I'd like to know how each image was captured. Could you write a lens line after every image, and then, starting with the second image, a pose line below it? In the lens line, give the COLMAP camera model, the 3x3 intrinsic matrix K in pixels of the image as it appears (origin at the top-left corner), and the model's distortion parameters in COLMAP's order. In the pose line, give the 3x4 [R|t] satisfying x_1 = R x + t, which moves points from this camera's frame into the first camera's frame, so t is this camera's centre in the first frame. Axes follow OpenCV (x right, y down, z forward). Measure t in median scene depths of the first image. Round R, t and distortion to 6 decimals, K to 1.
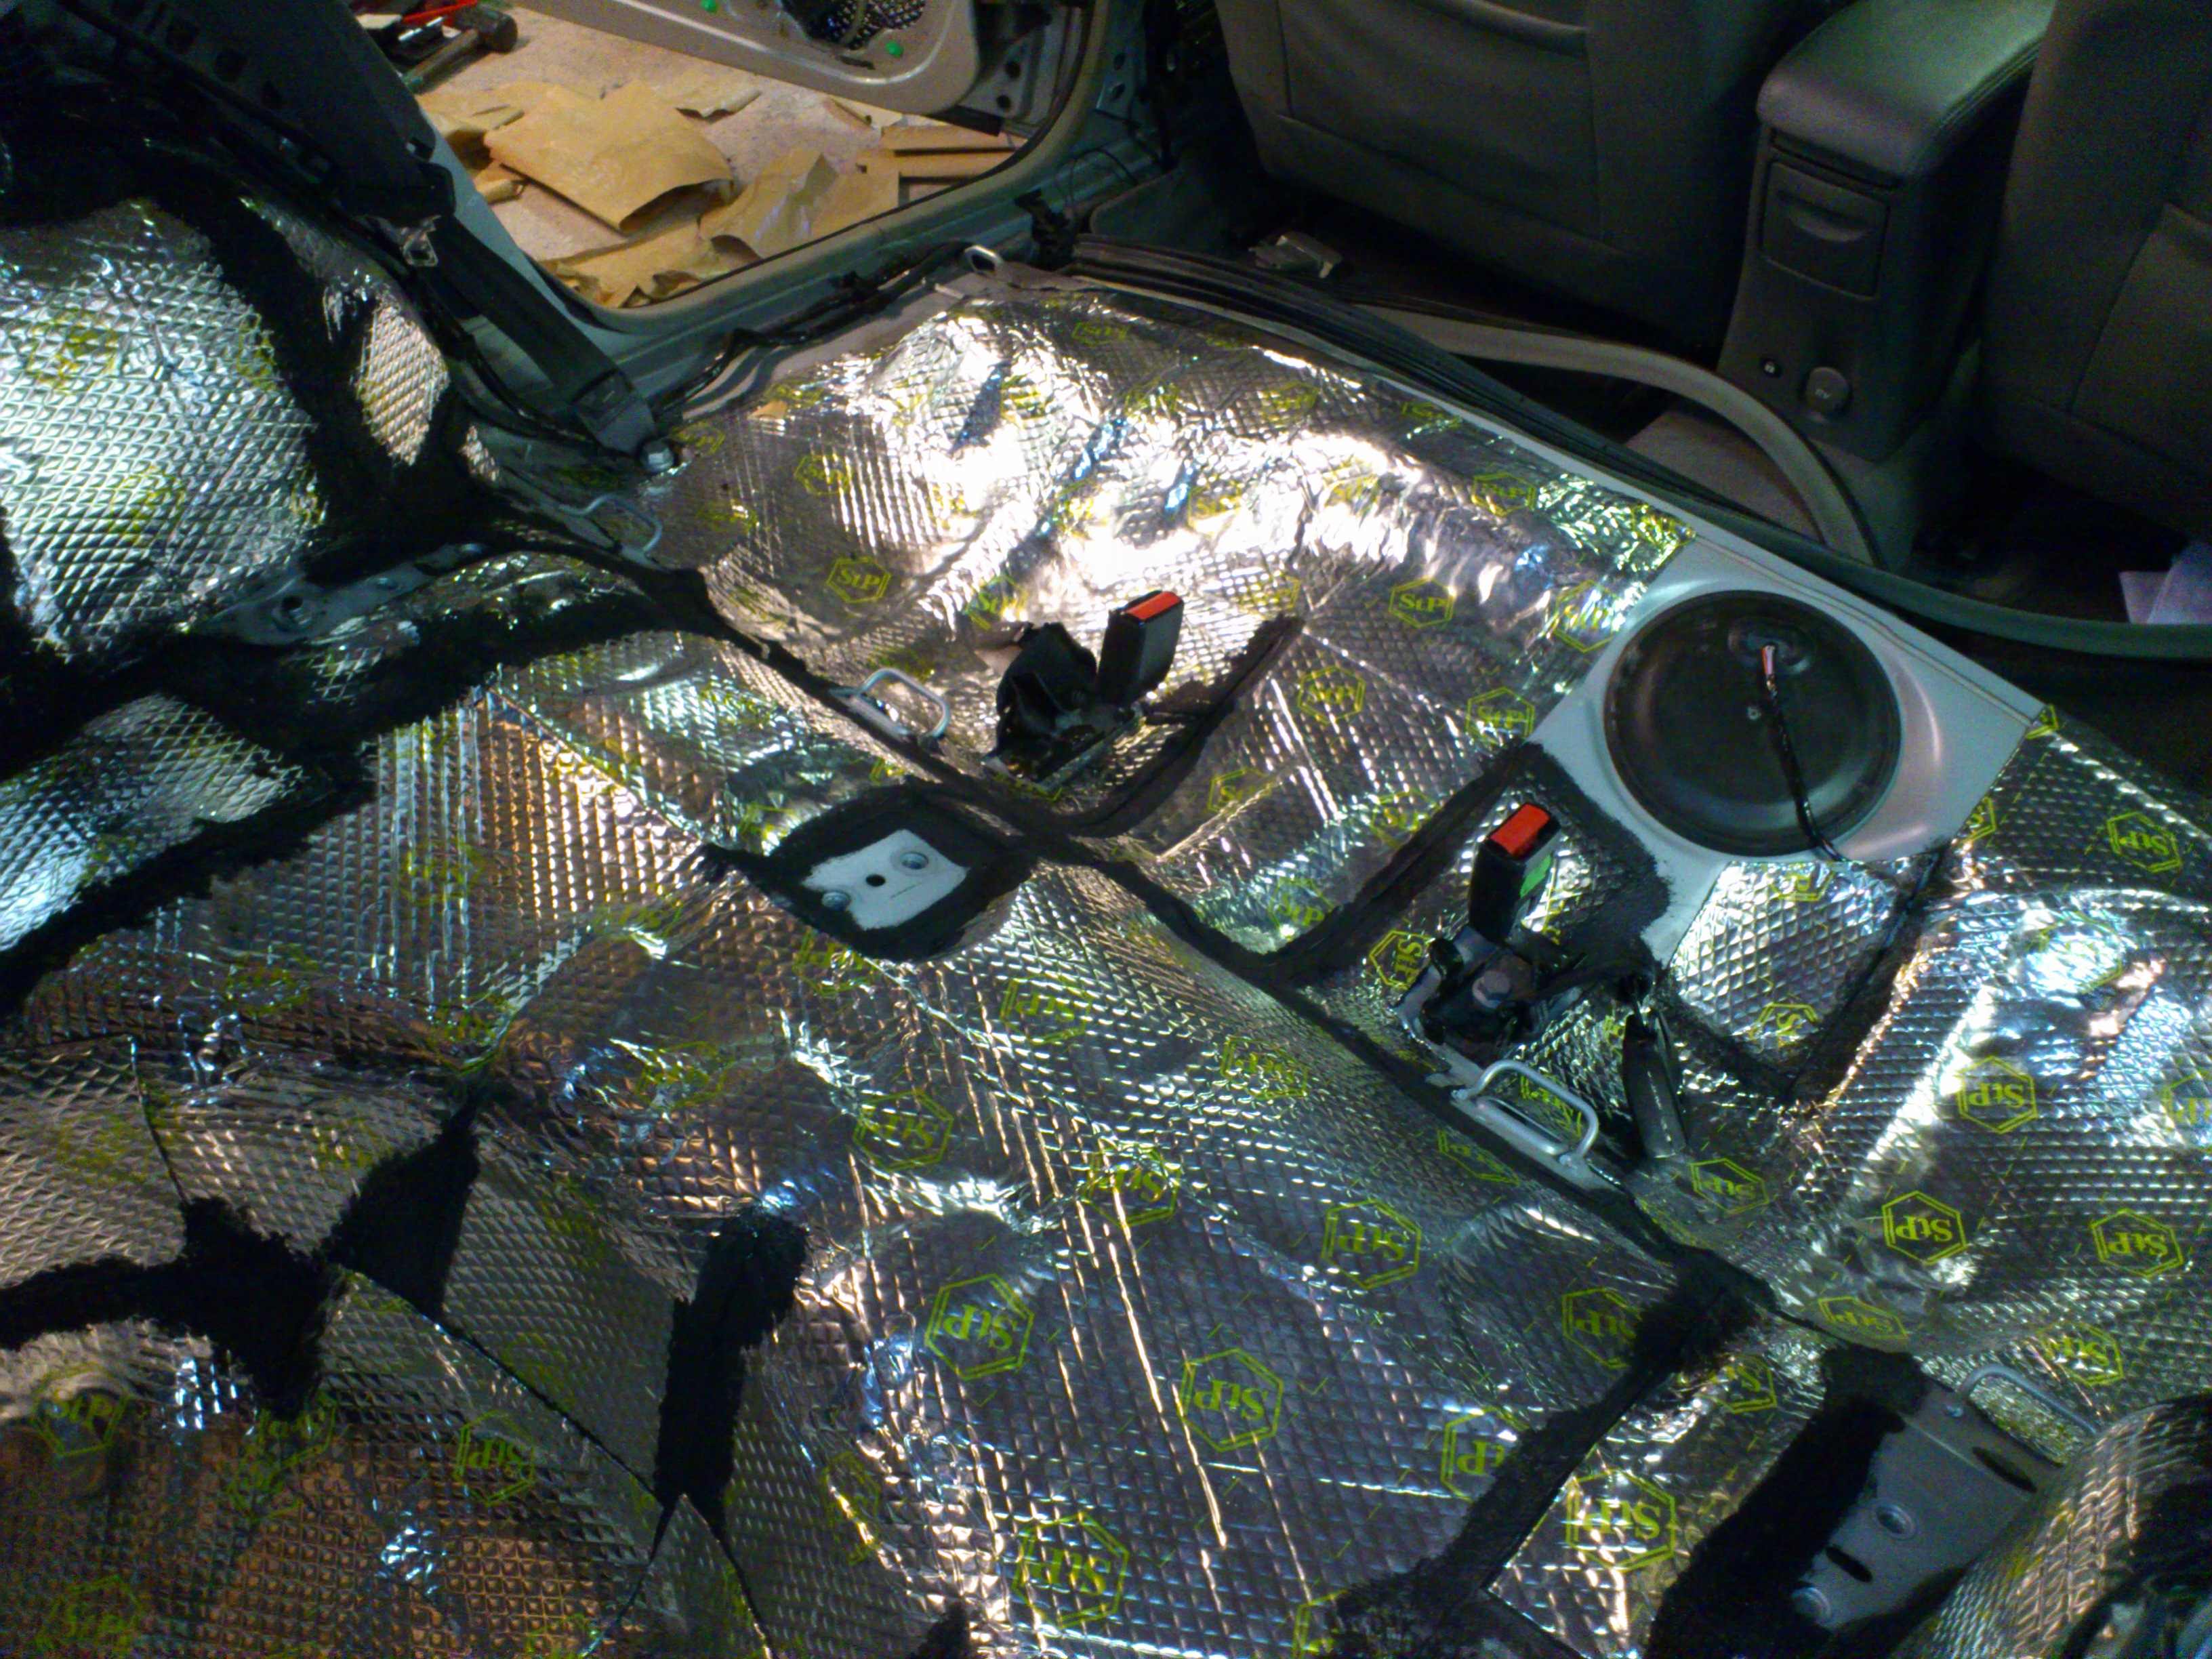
lens RADIAL K [[2055.6, 0, 1113.0], [0, 2055.6, 812.3], [0, 0, 1]] dist [0.035607, -0.097266]
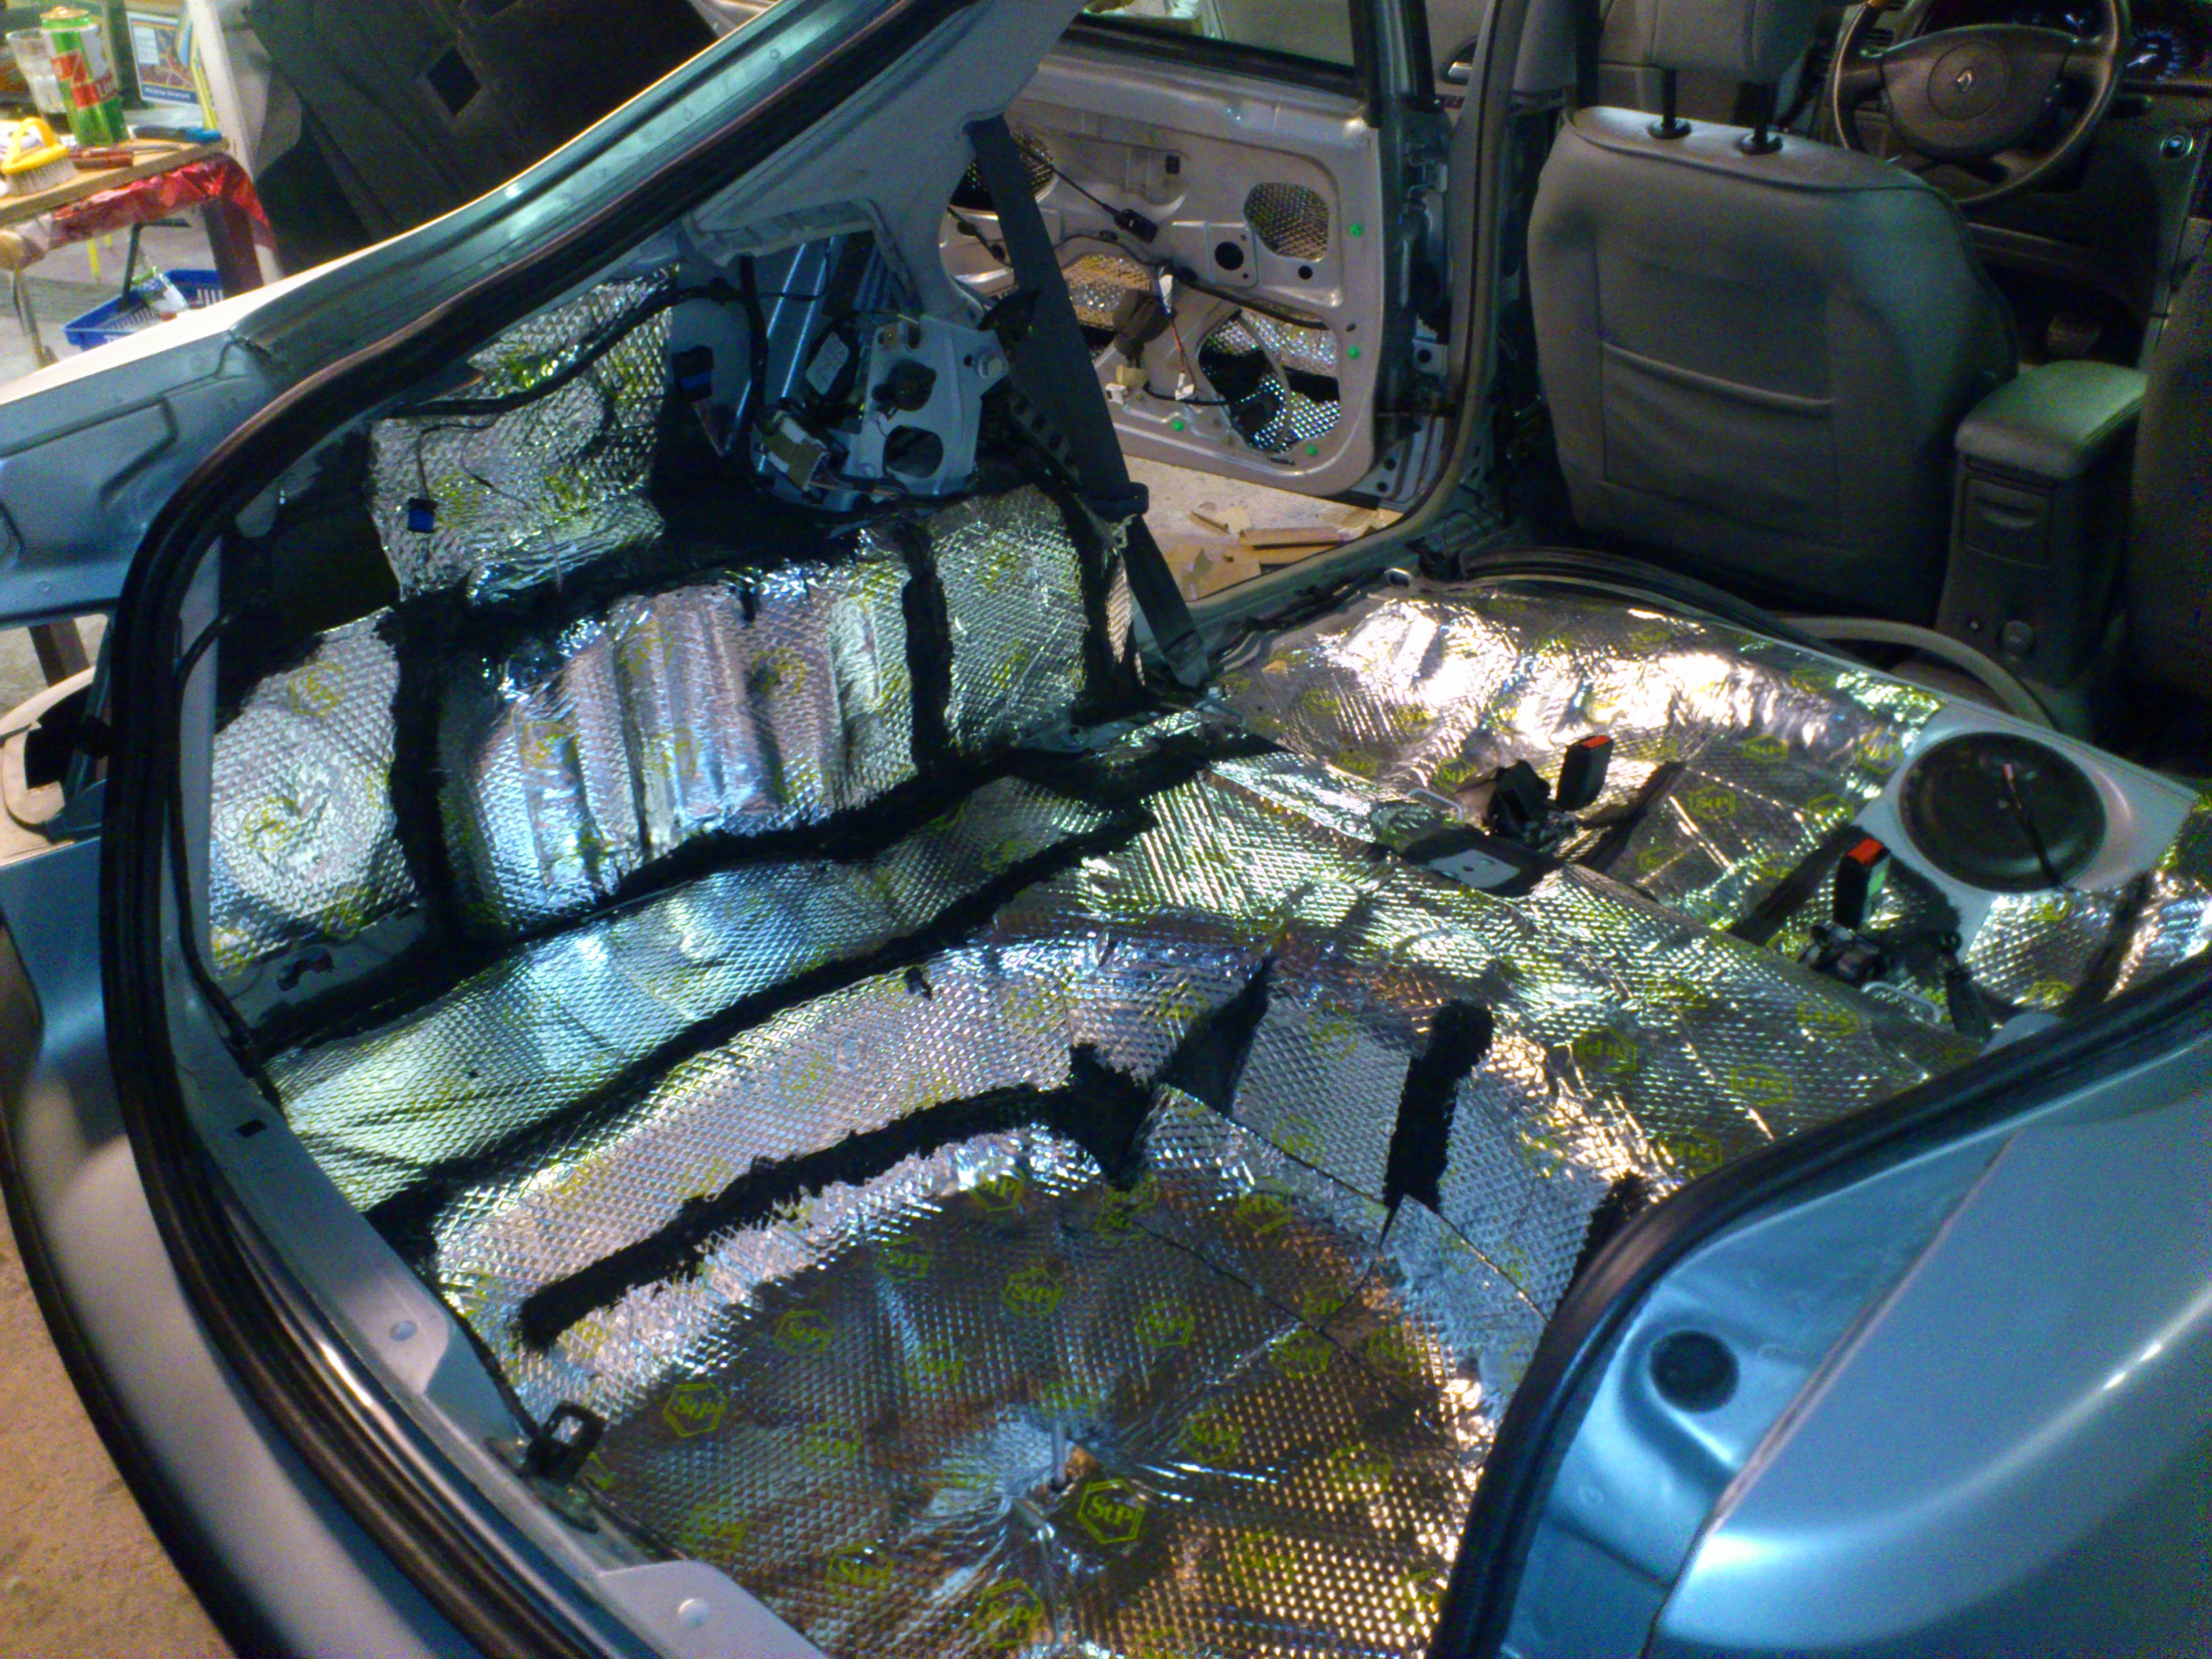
lens RADIAL K [[2055.6, 0, 1113.0], [0, 2055.6, 812.3], [0, 0, 1]] dist [0.035607, -0.097266]
pose [[0.998211, -0.017772, -0.057094, -0.240246], [0.004116, 0.972970, -0.230893, 0.289258], [0.059654, 0.230245, 0.971303, -0.476922]]
